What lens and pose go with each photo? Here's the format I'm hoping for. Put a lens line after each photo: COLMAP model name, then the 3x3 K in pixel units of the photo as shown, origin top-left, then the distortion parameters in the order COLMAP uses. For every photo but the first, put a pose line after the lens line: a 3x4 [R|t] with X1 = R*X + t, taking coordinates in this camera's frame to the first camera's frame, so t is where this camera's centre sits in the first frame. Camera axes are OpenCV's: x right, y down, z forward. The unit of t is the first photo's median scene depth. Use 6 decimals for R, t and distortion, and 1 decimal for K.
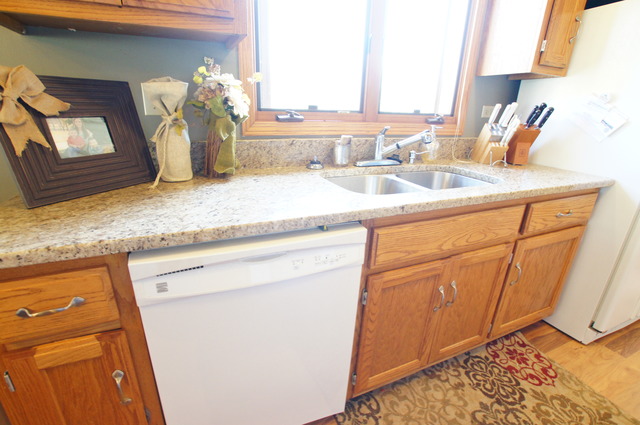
lens RADIAL K [[308.2, 0, 311.7], [0, 308.2, 216.3], [0, 0, 1]] dist [-0.055667, 0.023359]
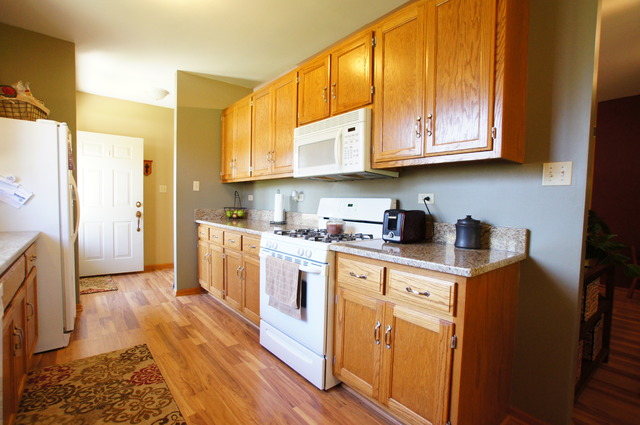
lens RADIAL K [[315.0, 0, 304.6], [0, 315.0, 215.7], [0, 0, 1]] dist [-0.058190, 0.026458]
pose [[-0.257271, -0.080674, 0.962966, -0.783809], [0.304792, 0.938869, 0.160085, -0.025356], [-0.917013, 0.334690, -0.216955, 0.056296]]
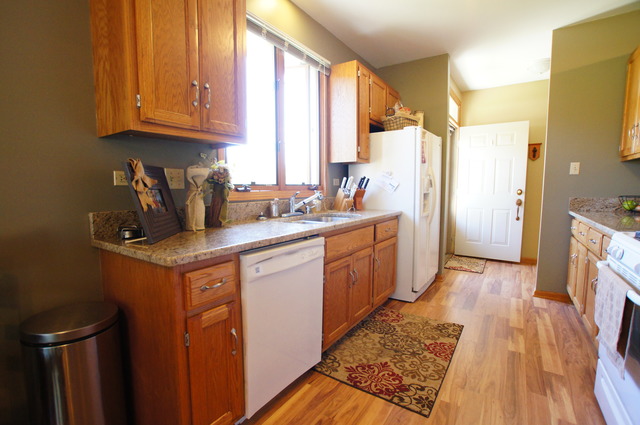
lens RADIAL K [[308.2, 0, 311.7], [0, 308.2, 216.3], [0, 0, 1]] dist [-0.055667, 0.023359]
pose [[0.850007, -0.084246, 0.519992, -0.580364], [0.208217, 0.960475, -0.184753, 0.166344], [-0.483874, 0.265313, 0.833951, -0.424445]]
